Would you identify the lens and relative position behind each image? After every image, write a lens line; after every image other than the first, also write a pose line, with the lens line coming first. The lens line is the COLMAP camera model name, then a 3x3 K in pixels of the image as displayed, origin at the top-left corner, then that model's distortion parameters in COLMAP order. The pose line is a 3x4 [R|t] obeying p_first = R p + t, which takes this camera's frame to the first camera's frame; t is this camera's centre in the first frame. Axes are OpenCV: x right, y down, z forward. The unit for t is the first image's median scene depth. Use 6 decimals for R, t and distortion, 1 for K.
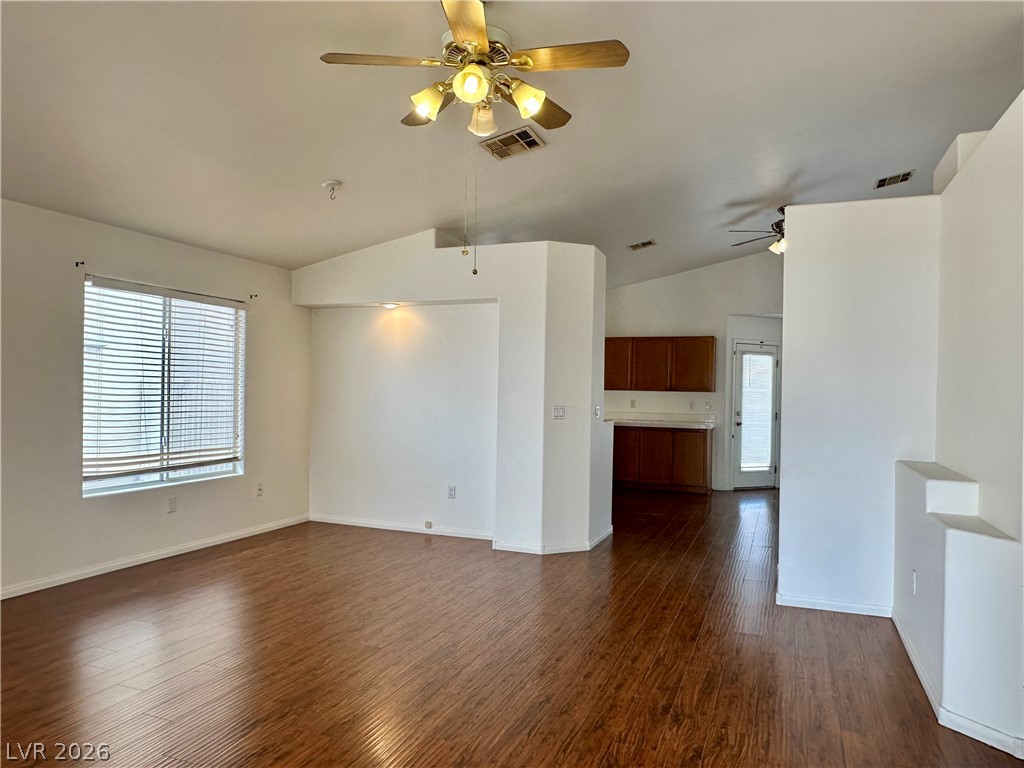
lens RADIAL K [[702.0, 0, 509.1], [0, 702.0, 390.0], [0, 0, 1]] dist [-0.003686, 0.000310]
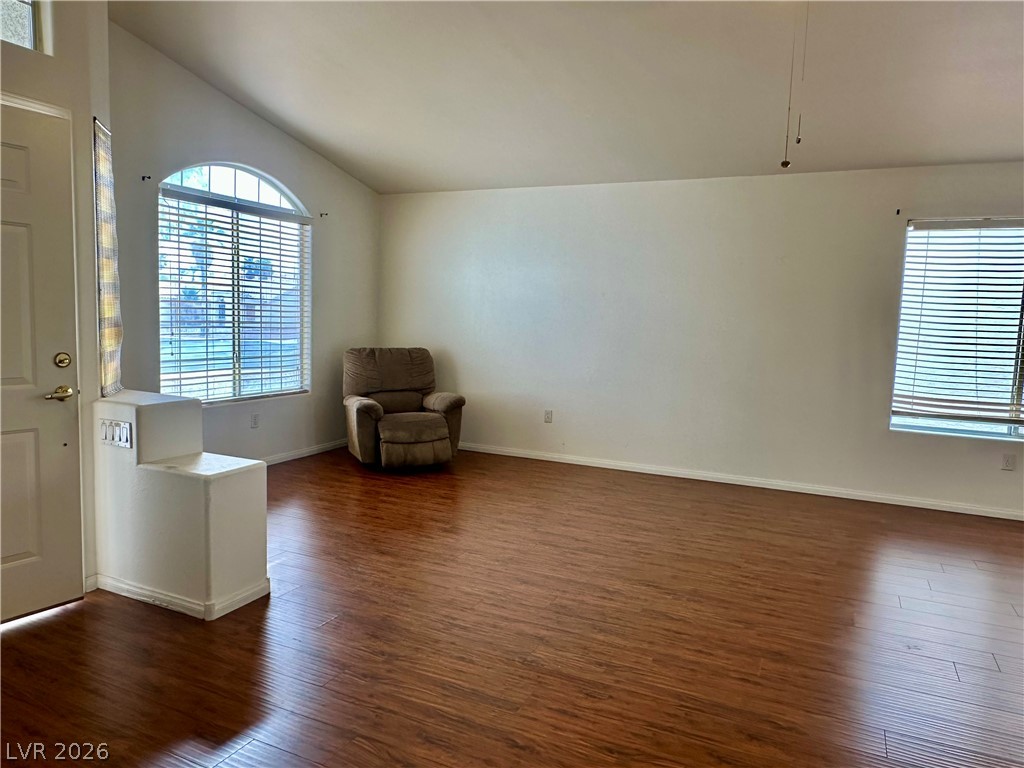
lens RADIAL K [[702.0, 0, 509.1], [0, 702.0, 390.0], [0, 0, 1]] dist [-0.003686, 0.000310]
pose [[-0.065069, 0.083717, -0.994363, 0.497378], [-0.033987, 0.995711, 0.086055, 0.018825], [0.997302, 0.039395, -0.061944, 0.469301]]
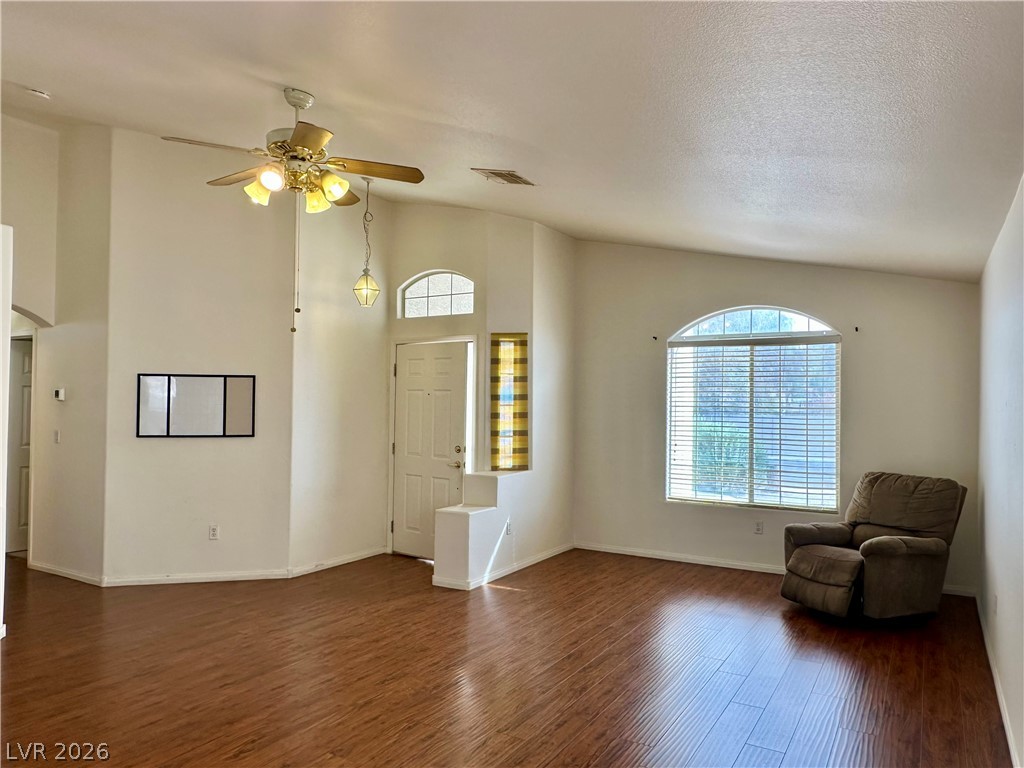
lens RADIAL K [[702.0, 0, 509.1], [0, 702.0, 390.0], [0, 0, 1]] dist [-0.003686, 0.000310]
pose [[-0.986409, -0.025967, 0.162242, -0.384164], [-0.028605, 0.999494, -0.013942, -0.037847], [-0.161798, -0.018394, -0.986653, 1.337114]]
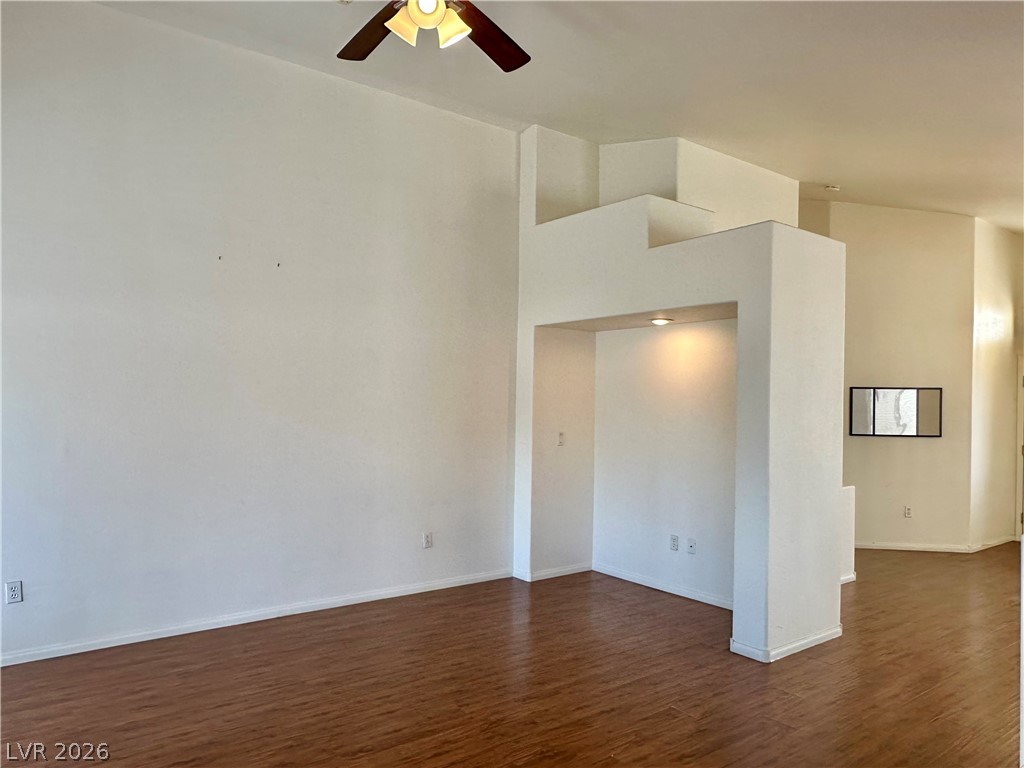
lens RADIAL K [[687.3, 0, 512.0], [0, 687.3, 384.0], [0, 0, 1]] dist [-0.001028, -0.000726]
pose [[-0.858682, -0.026688, 0.511814, 0.281868], [-0.031136, 0.999515, -0.000120, -0.046937], [-0.511563, -0.016039, -0.859096, 1.954199]]
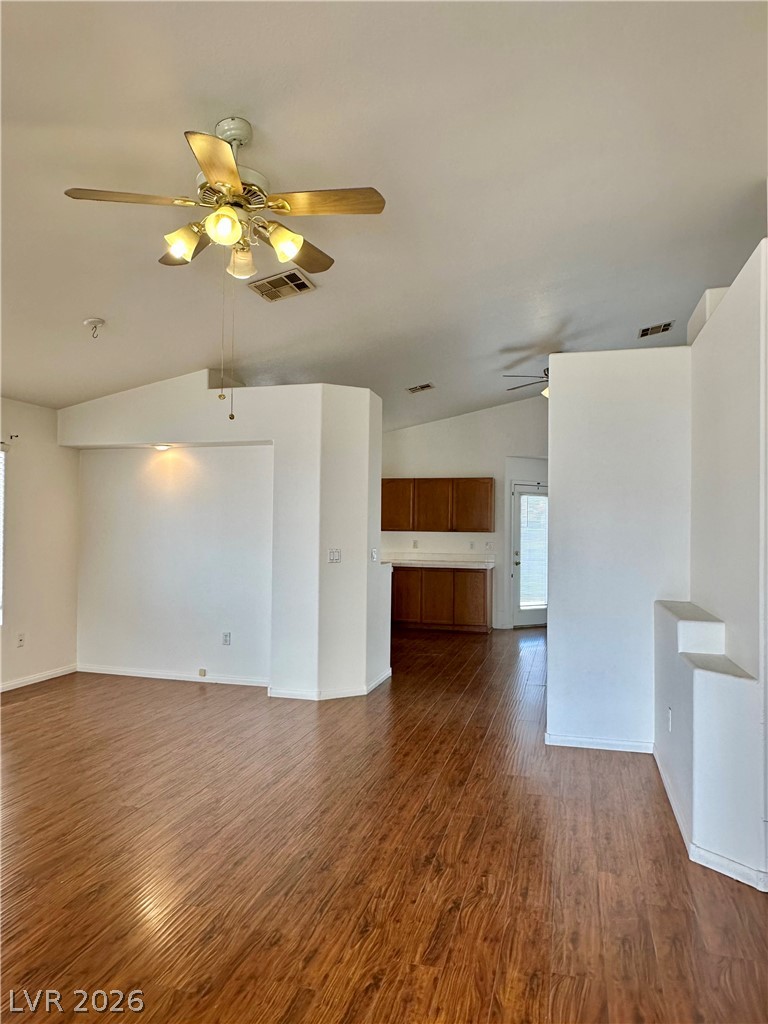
lens RADIAL K [[702.0, 0, 372.9], [0, 702.0, 514.5], [0, 0, 1]] dist [-0.003686, 0.000310]
pose [[0.994765, -0.004390, 0.102091, 0.028896], [0.006480, 0.999776, -0.020146, -0.007459], [-0.101980, 0.020702, 0.994571, 0.008492]]
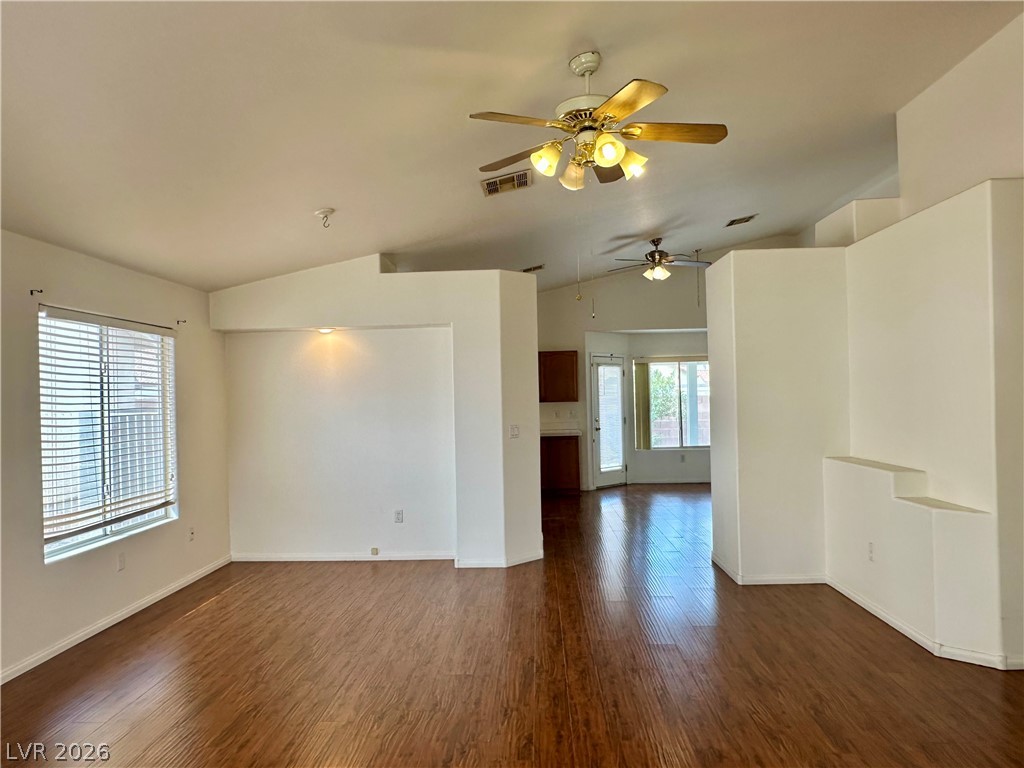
lens RADIAL K [[702.0, 0, 509.1], [0, 702.0, 390.0], [0, 0, 1]] dist [-0.003686, 0.000310]
pose [[0.943120, -0.036478, 0.330445, -0.342599], [0.039187, 0.999231, -0.001536, -0.035088], [-0.330134, 0.014398, 0.943824, 0.002126]]
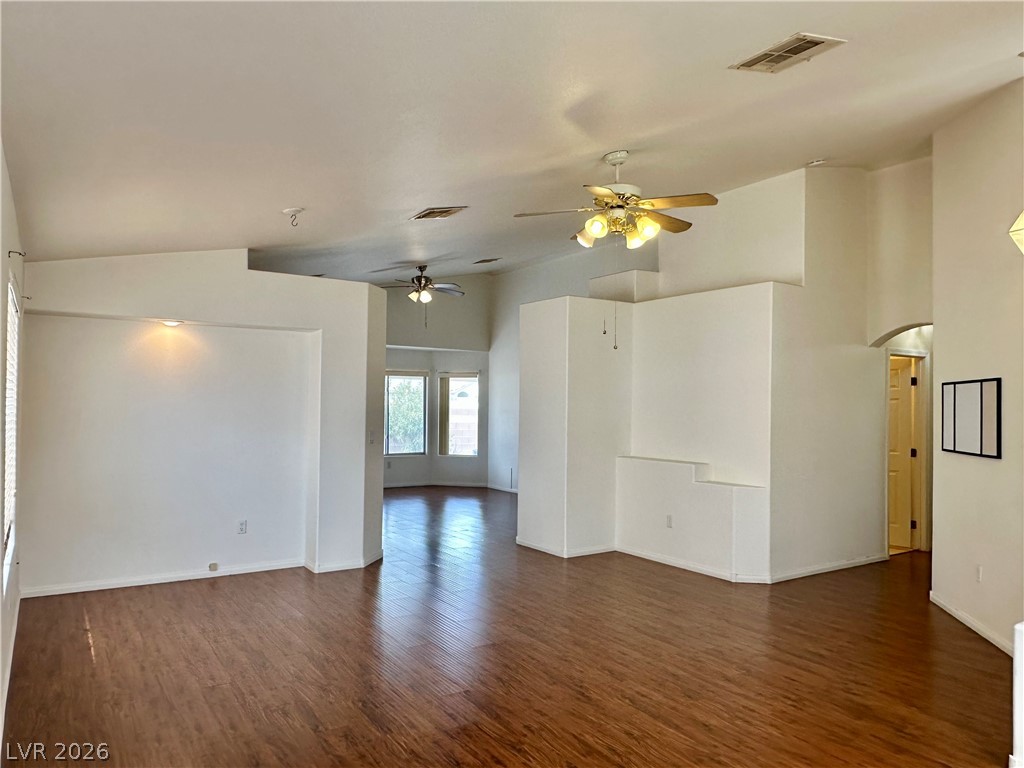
lens RADIAL K [[702.2, 0, 514.2], [0, 702.2, 397.5], [0, 0, 1]] dist [-0.004003, -0.001797]
pose [[0.566620, -0.003914, 0.823970, -0.866304], [-0.001821, 0.999980, 0.006003, -0.046309], [-0.823977, -0.004901, 0.566602, 0.217855]]
